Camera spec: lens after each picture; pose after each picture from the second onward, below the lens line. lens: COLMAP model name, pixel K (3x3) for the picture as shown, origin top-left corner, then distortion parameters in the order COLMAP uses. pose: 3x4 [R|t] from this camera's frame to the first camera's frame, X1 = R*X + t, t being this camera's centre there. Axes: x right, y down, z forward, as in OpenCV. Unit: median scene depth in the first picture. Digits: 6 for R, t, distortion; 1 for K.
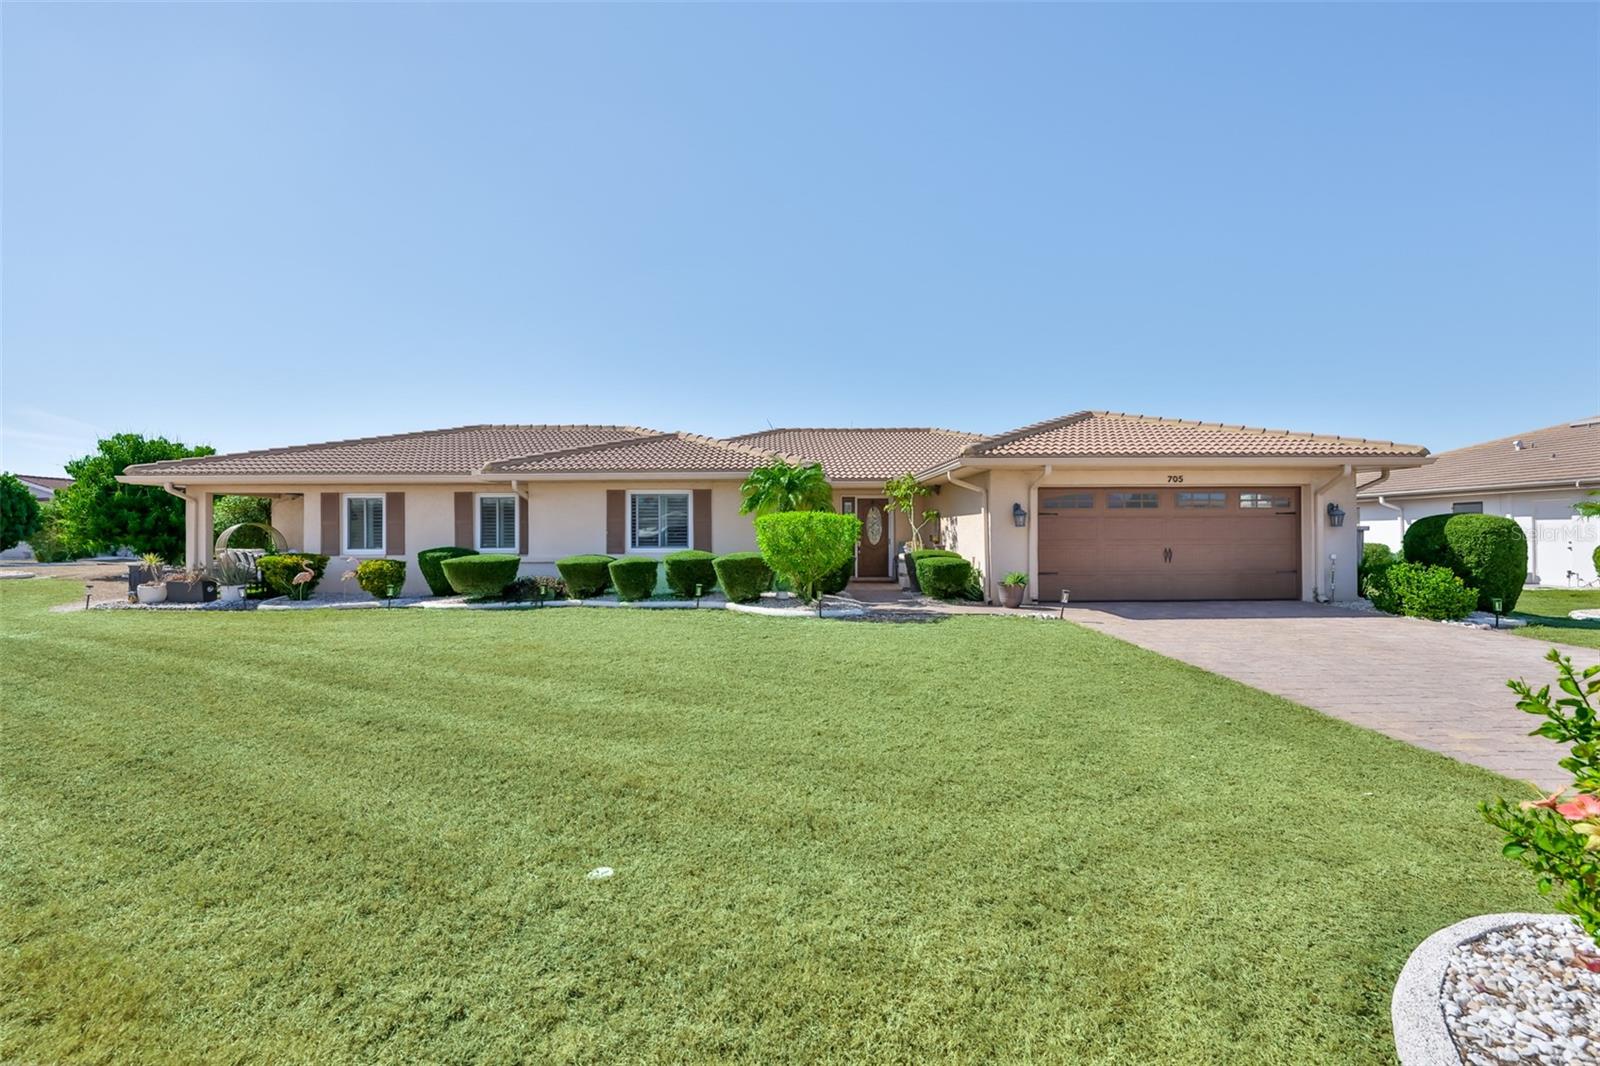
lens RADIAL K [[706.7, 0, 800.0], [0, 706.7, 533.0], [0, 0, 1]] dist [-0.023849, 0.000030]
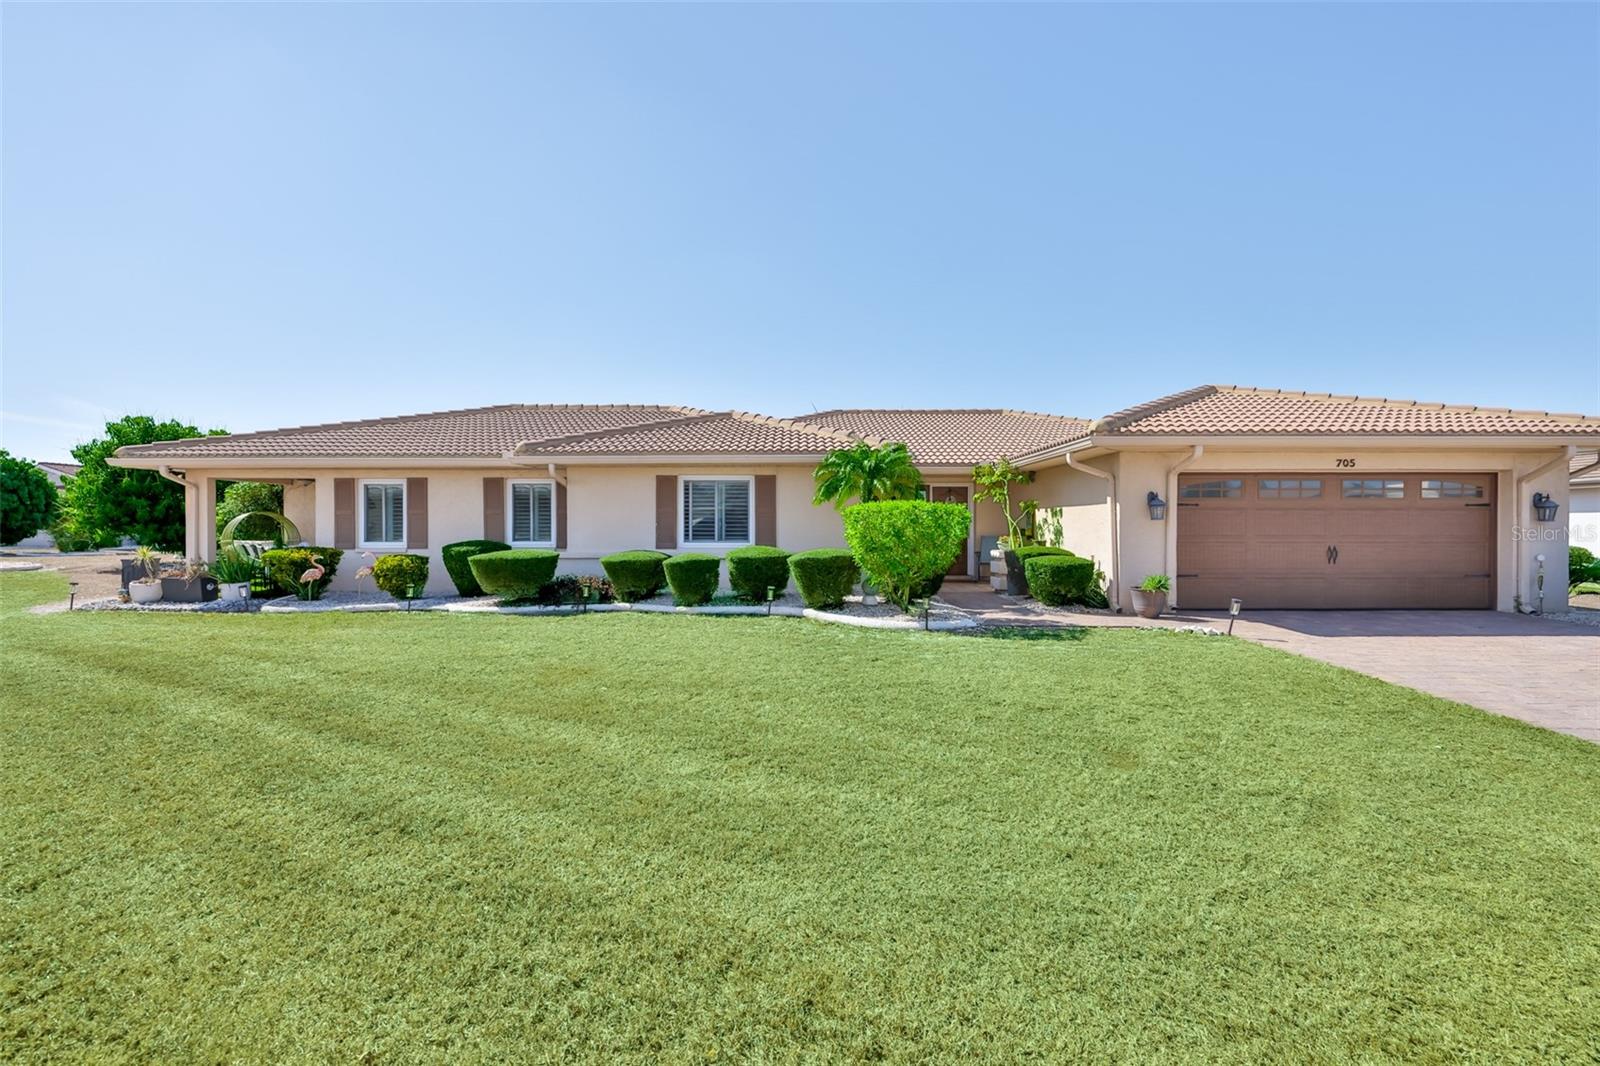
lens RADIAL K [[706.7, 0, 800.0], [0, 706.7, 533.0], [0, 0, 1]] dist [-0.023849, 0.000030]
pose [[0.999455, 0.004617, -0.032682, -0.072390], [-0.004185, 0.999903, 0.013267, -0.002398], [0.032740, -0.013123, 0.999378, 0.143951]]
